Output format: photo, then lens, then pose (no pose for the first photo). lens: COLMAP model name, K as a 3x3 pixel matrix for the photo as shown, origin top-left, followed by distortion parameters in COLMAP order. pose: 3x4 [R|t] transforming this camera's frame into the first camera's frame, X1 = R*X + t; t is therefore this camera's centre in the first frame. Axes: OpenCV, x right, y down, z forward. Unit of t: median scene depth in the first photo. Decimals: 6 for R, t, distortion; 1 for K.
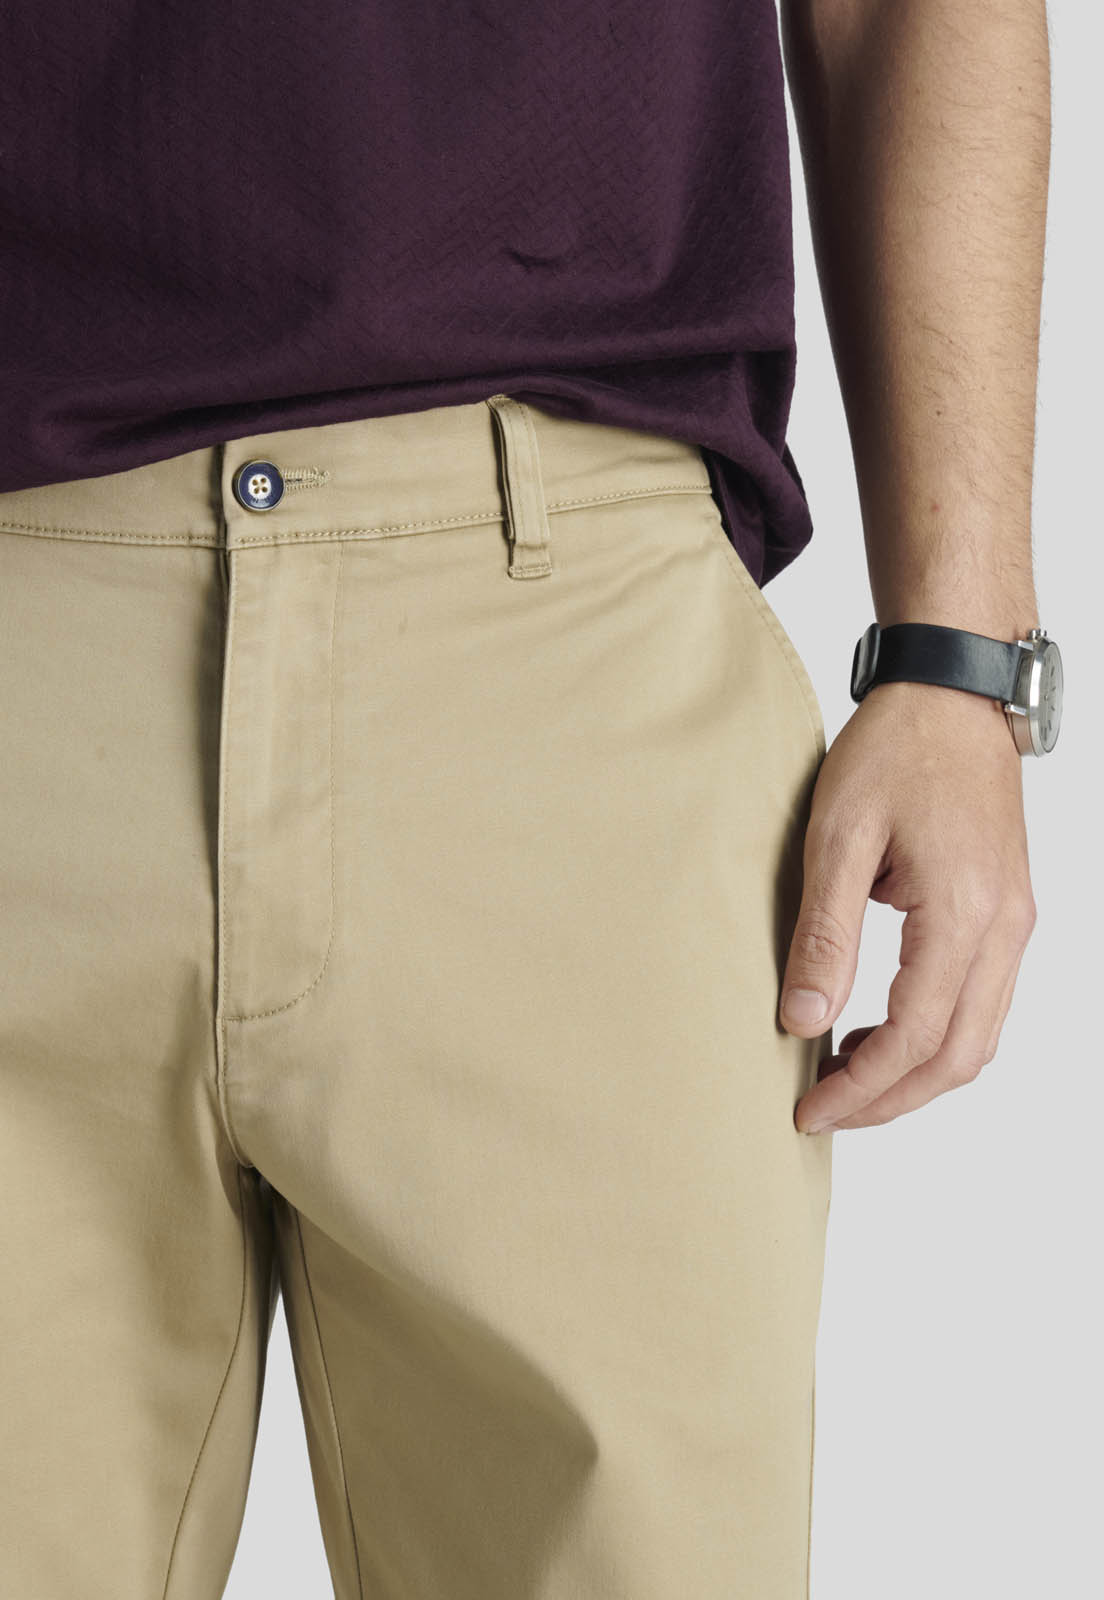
lens RADIAL K [[11195.6, 0, 552.0], [0, 11195.6, 800.0], [0, 0, 1]] dist [2.228935, -2.362871]
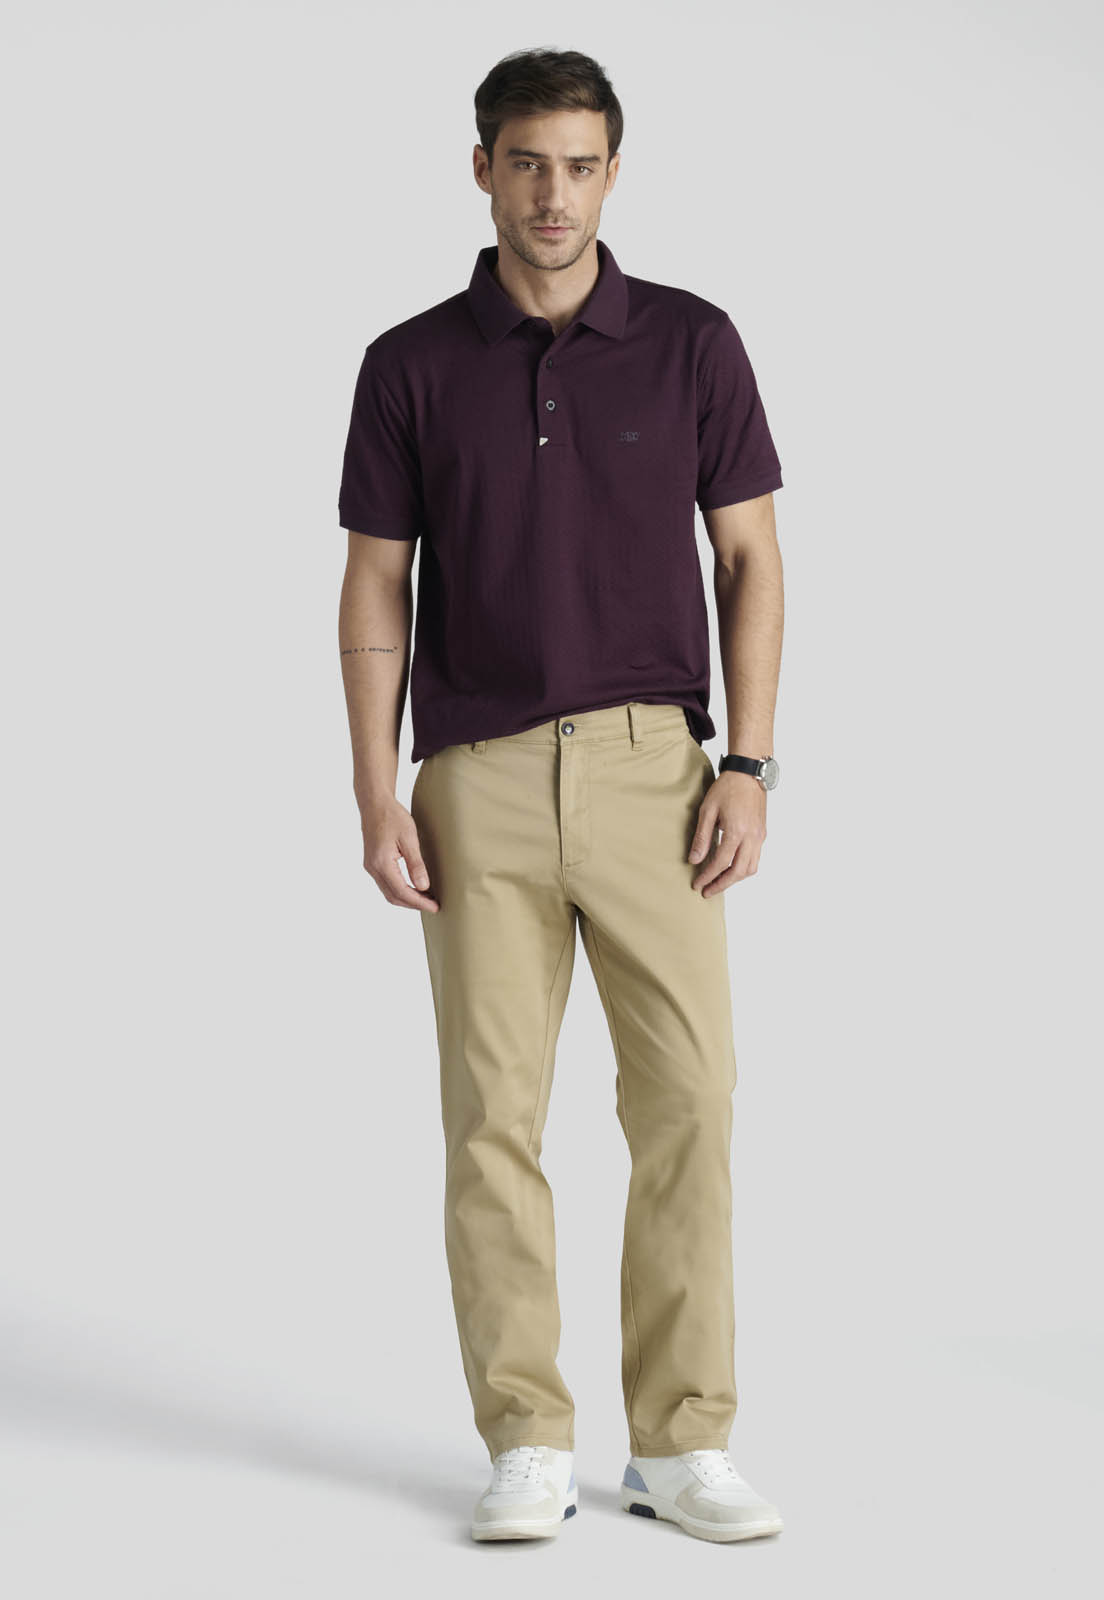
lens RADIAL K [[4001.4, 0, 552.0], [0, 4001.4, 800.0], [0, 0, 1]] dist [-0.419551, 0.676117]
pose [[0.998844, -0.036300, -0.031513, 0.011166], [0.036293, 0.999341, -0.000796, -0.002445], [0.031521, -0.000348, 0.999503, -0.383447]]
